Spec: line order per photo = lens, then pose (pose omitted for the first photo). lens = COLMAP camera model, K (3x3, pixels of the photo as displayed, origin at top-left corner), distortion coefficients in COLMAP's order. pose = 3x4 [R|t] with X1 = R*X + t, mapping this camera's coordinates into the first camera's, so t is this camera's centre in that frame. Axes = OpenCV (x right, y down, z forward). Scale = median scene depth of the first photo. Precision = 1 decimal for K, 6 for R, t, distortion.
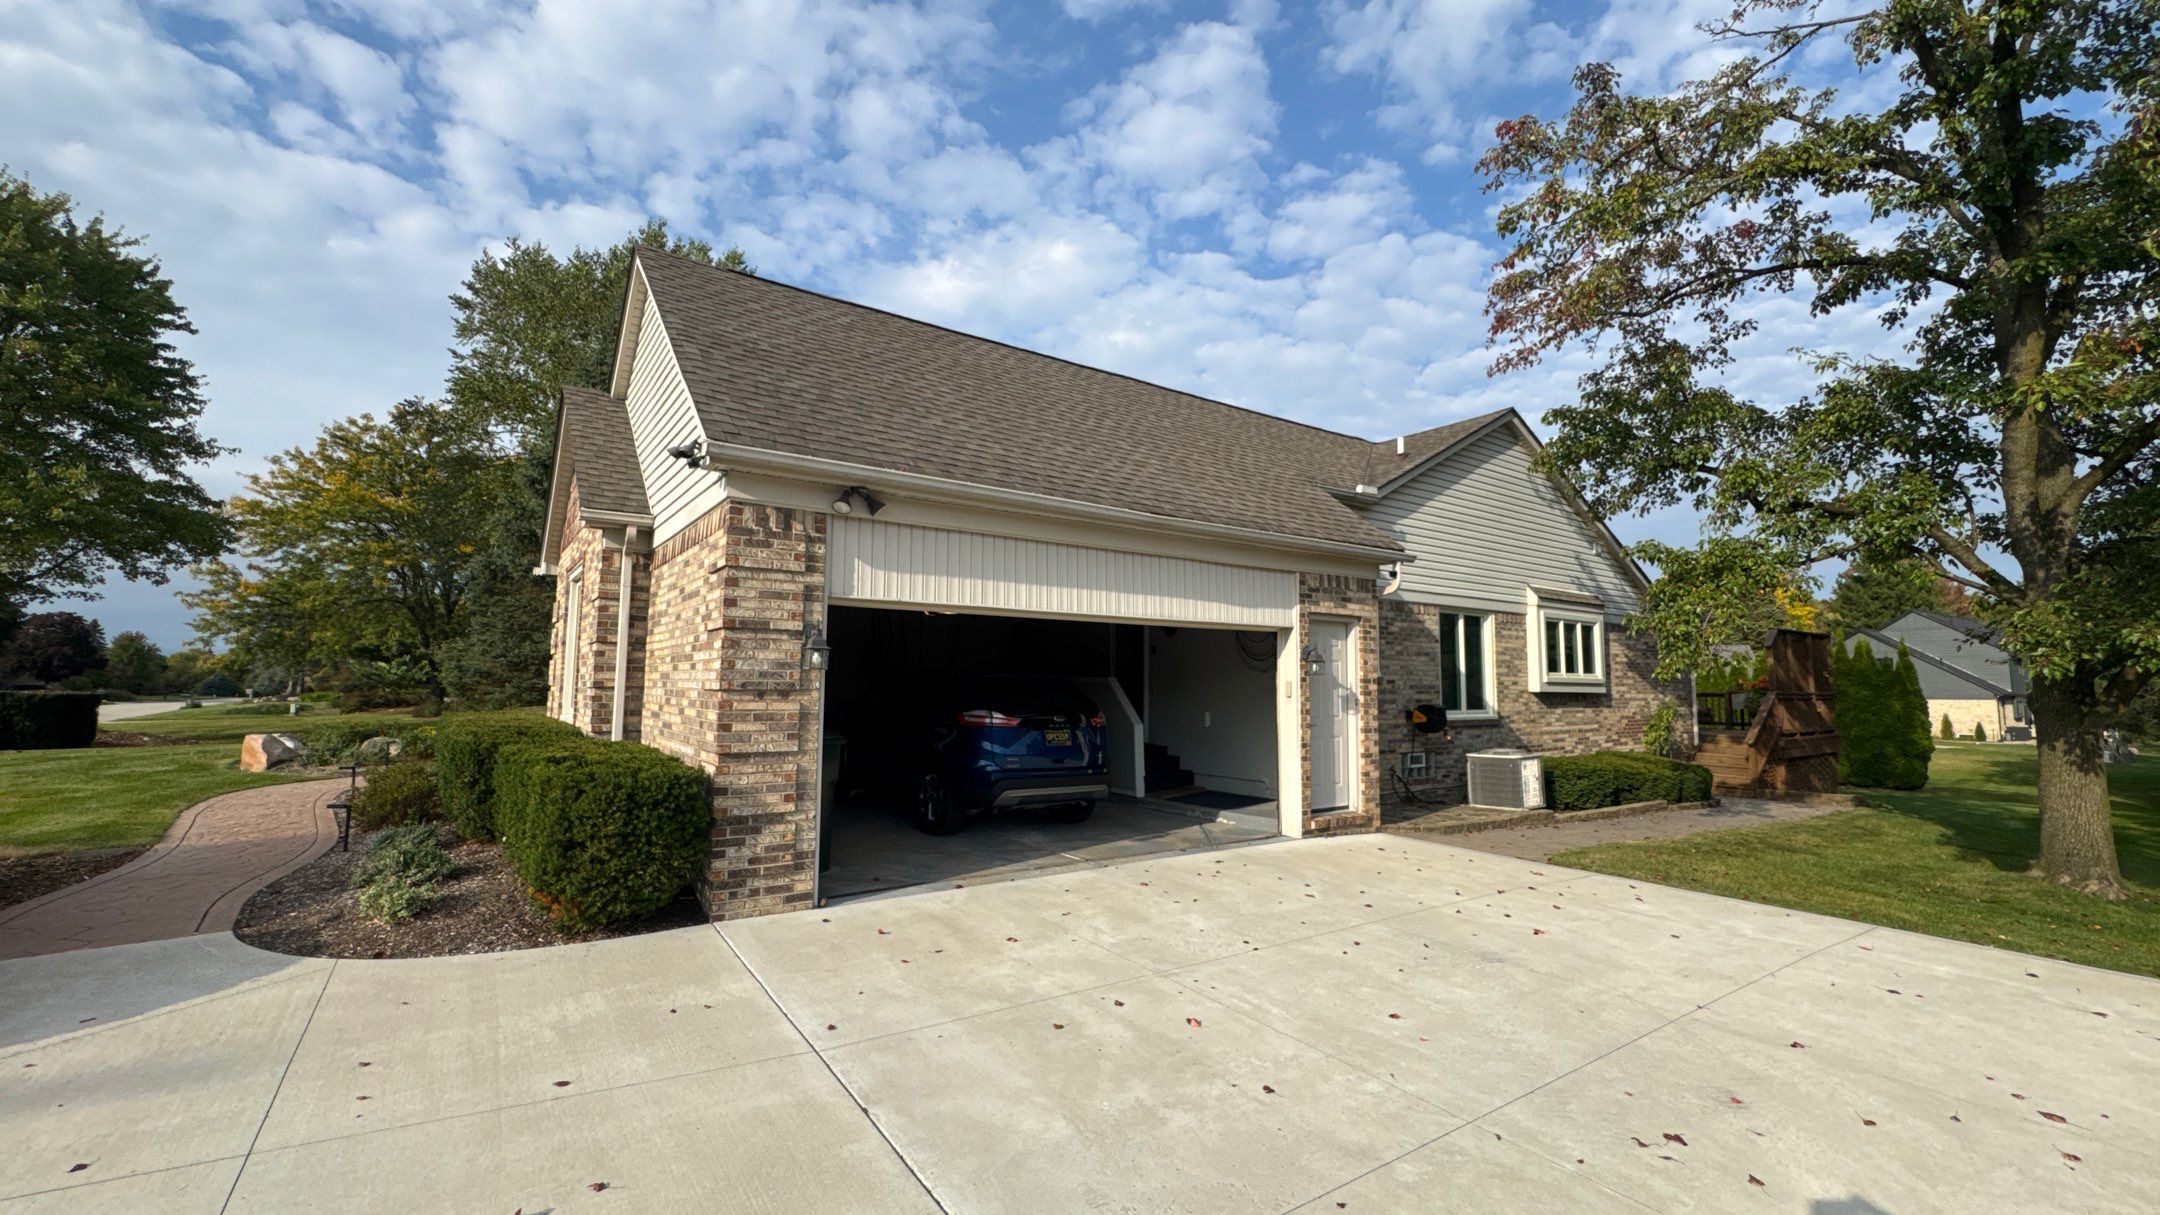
lens RADIAL K [[868.6, 0, 1089.5], [0, 868.6, 595.4], [0, 0, 1]] dist [-0.007871, 0.000491]
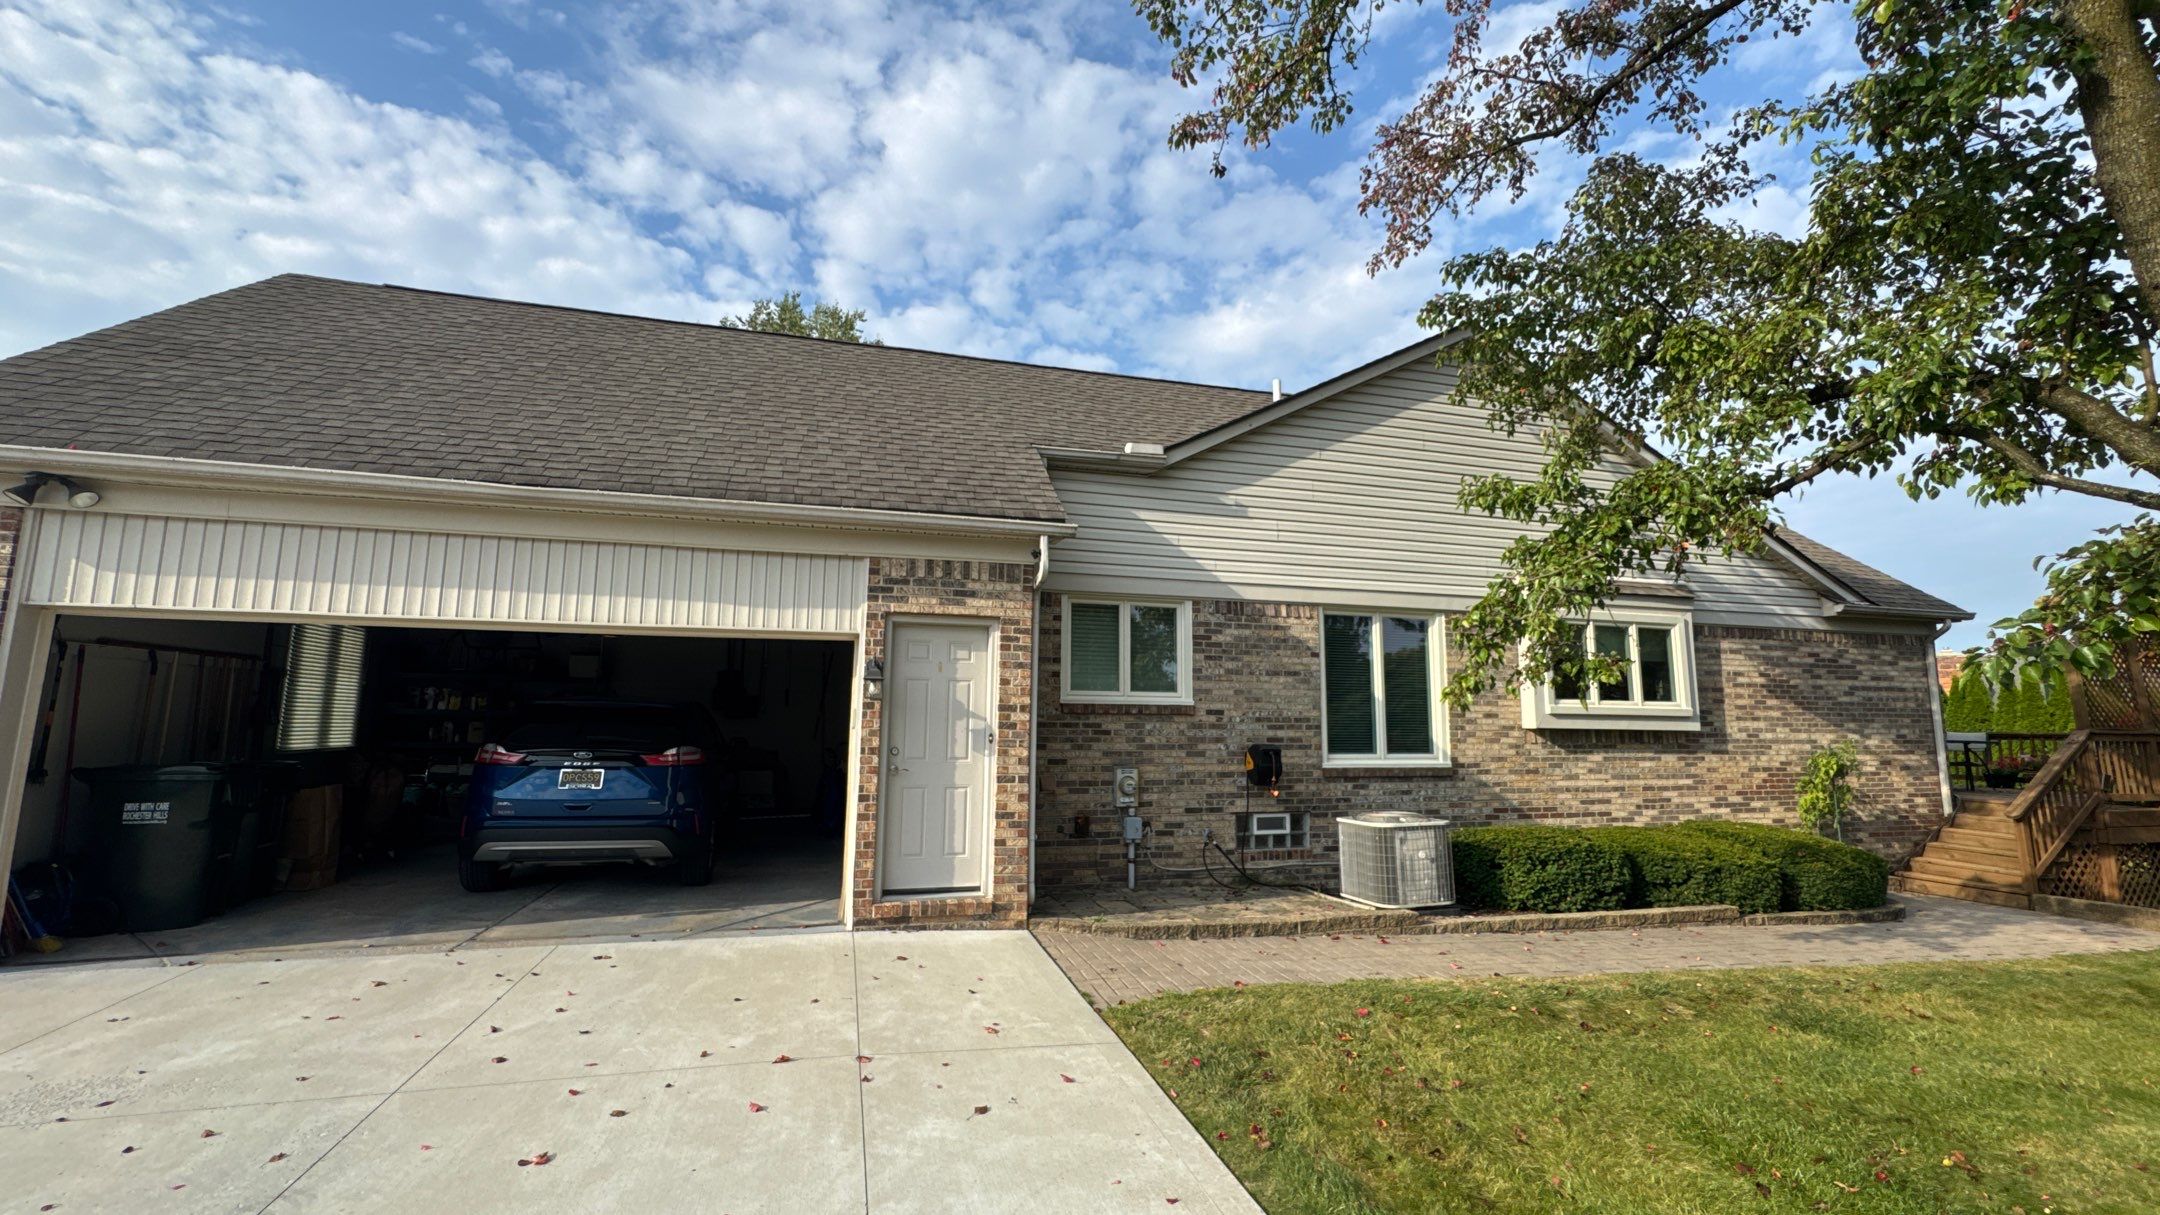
lens RADIAL K [[868.6, 0, 1092.4], [0, 868.6, 600.1], [0, 0, 1]] dist [-0.007871, 0.000491]
pose [[0.939251, -0.047752, -0.339894, 0.427200], [0.033881, 0.998337, -0.046631, 0.031543], [0.341556, 0.032282, 0.939307, 0.246421]]
